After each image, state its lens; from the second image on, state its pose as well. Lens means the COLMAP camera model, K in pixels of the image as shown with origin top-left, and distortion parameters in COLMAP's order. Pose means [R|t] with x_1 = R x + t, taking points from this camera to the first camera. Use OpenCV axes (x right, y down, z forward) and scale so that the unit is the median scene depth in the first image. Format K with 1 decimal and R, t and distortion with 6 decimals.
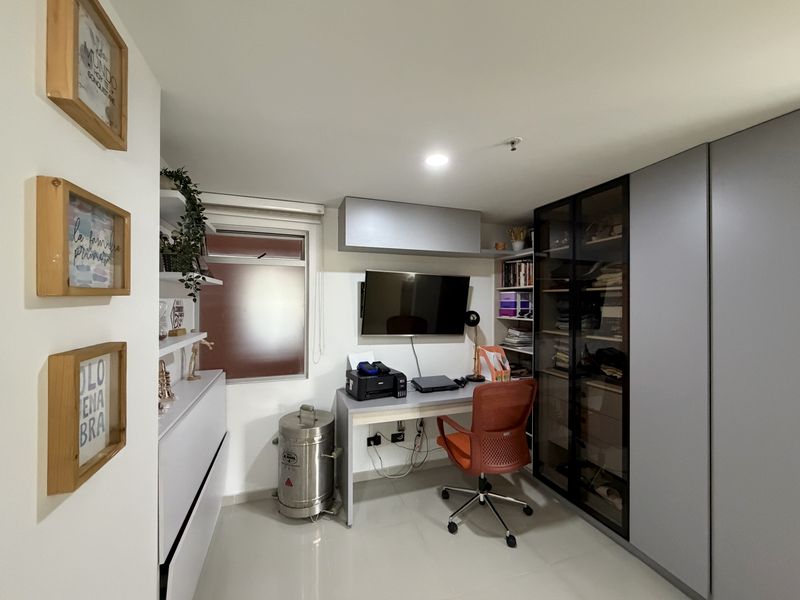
lens RADIAL K [[319.3, 0, 397.6], [0, 319.3, 300.8], [0, 0, 1]] dist [-0.000679, 0.000503]
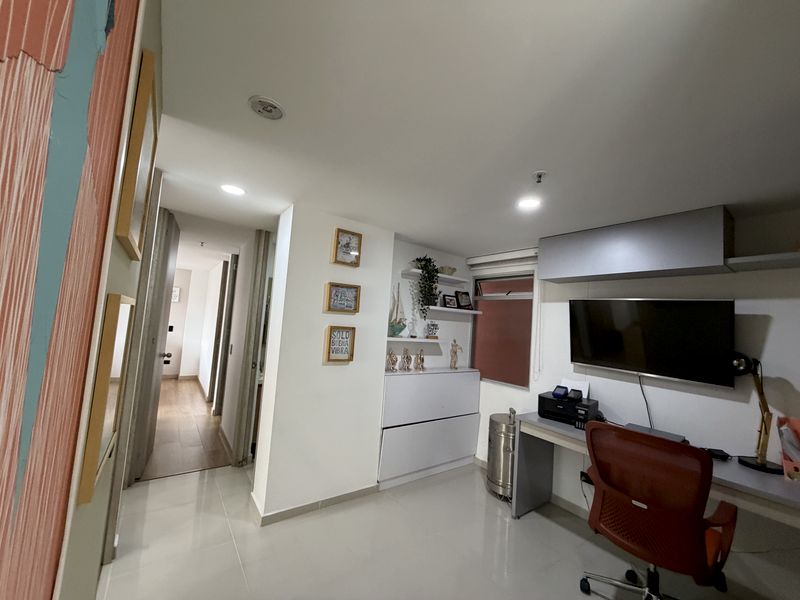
lens RADIAL K [[319.3, 0, 397.7], [0, 319.3, 299.8], [0, 0, 1]] dist [-0.000679, 0.000503]
pose [[0.298081, -0.053092, -0.953063, 0.726452], [-0.065748, 0.994939, -0.075989, 0.022984], [0.952274, 0.085313, 0.293081, 0.150322]]
